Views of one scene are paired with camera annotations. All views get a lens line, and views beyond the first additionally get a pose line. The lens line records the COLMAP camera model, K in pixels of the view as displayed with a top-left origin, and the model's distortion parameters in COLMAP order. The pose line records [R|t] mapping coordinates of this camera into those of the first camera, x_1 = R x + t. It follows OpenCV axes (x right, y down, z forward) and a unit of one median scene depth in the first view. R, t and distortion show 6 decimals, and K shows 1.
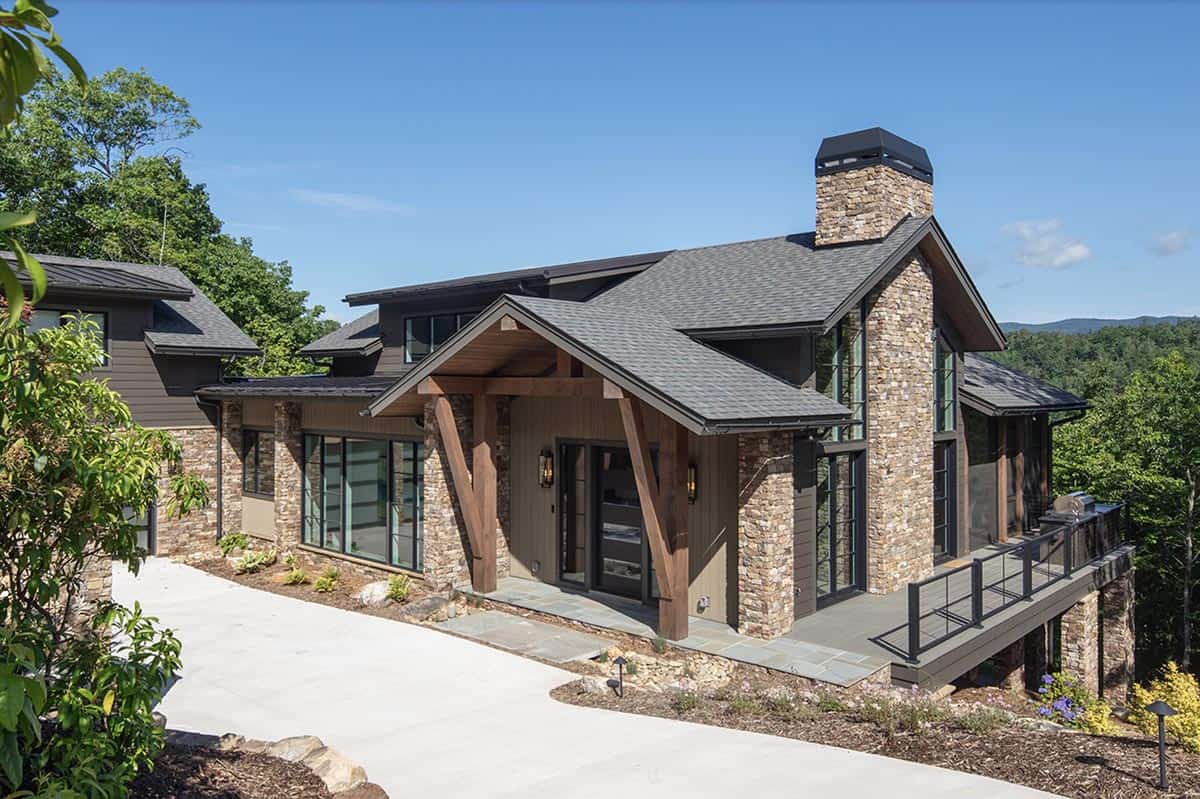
lens RADIAL K [[877.5, 0, 499.0], [0, 877.5, 381.5], [0, 0, 1]] dist [-0.000938, 0.001286]
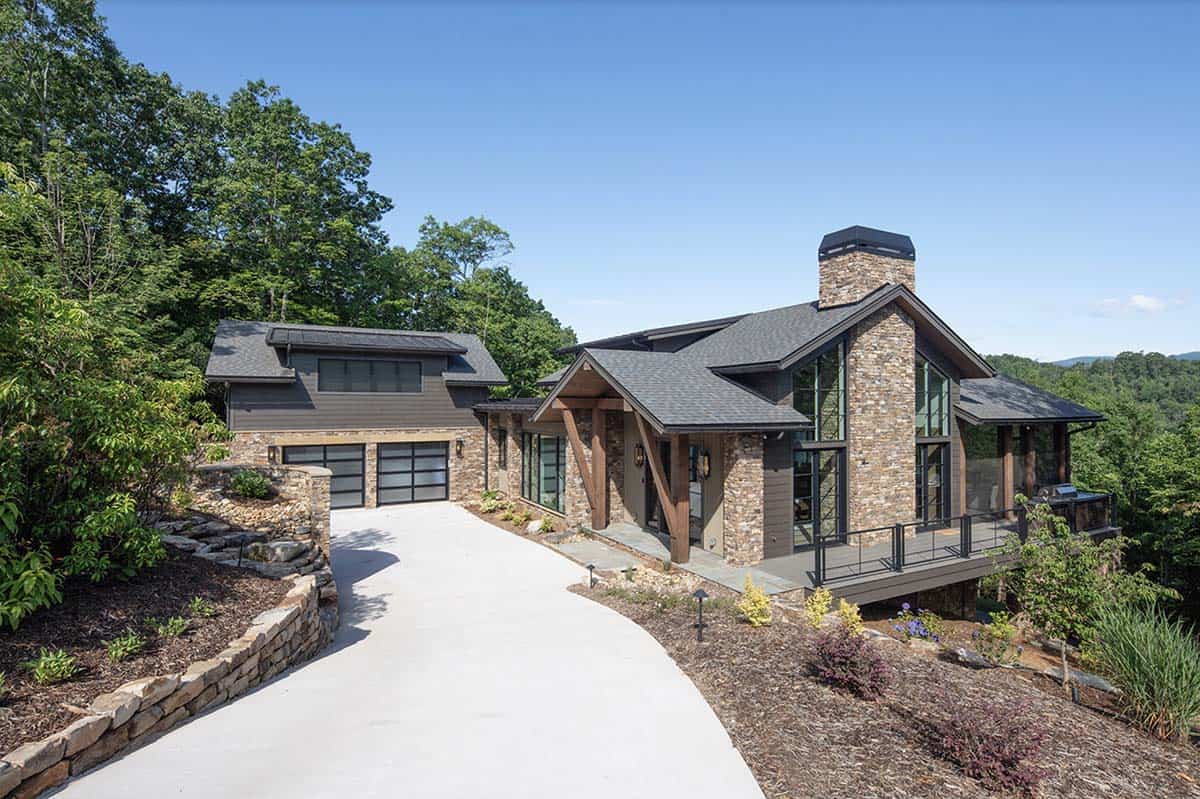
lens RADIAL K [[583.1, 0, 600.0], [0, 583.1, 399.5], [0, 0, 1]] dist [0.000642, 0.000076]
pose [[0.961833, -0.002377, -0.273627, 0.279591], [0.002015, 0.999997, -0.001605, -0.000937], [0.273629, 0.000992, 0.961835, -0.043819]]
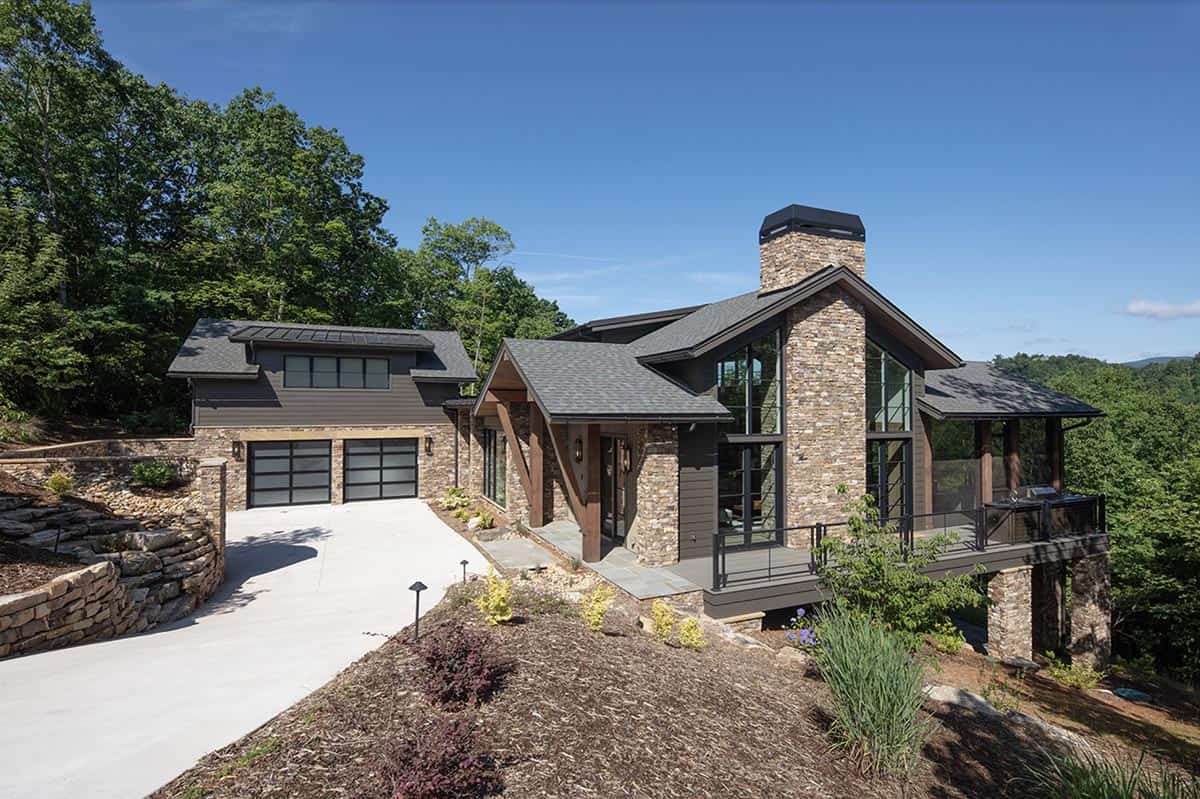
lens RADIAL K [[583.1, 0, 600.0], [0, 583.1, 399.5], [0, 0, 1]] dist [0.000642, 0.000076]
pose [[0.939359, -0.005543, -0.342890, 0.446285], [0.002887, 0.999962, -0.008254, 0.018198], [0.342922, 0.006764, 0.939339, 0.050392]]
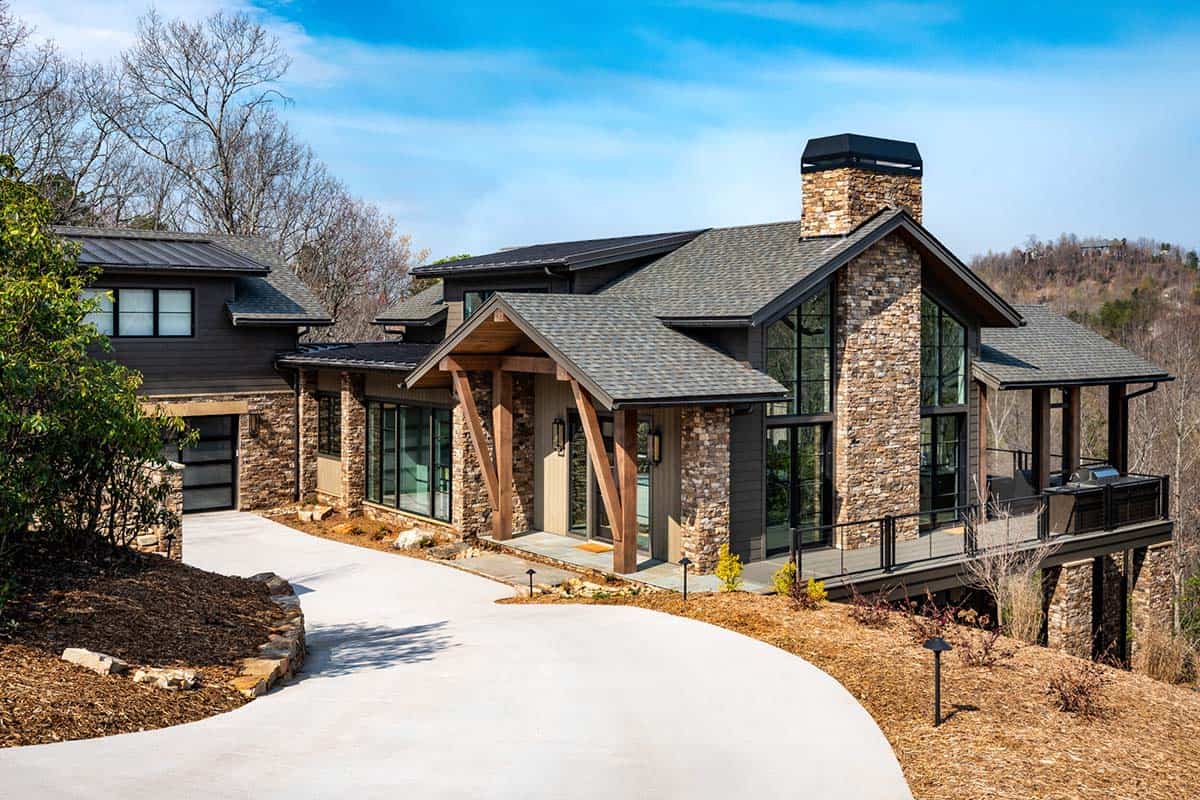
lens RADIAL K [[1162.2, 0, 584.9], [0, 1162.2, 344.0], [0, 0, 1]] dist [0.018119, 0.005041]
pose [[0.993342, 0.004072, -0.115127, 0.264082], [-0.001595, 0.999765, 0.021598, -0.051943], [0.115188, -0.021270, 0.993116, -0.500558]]
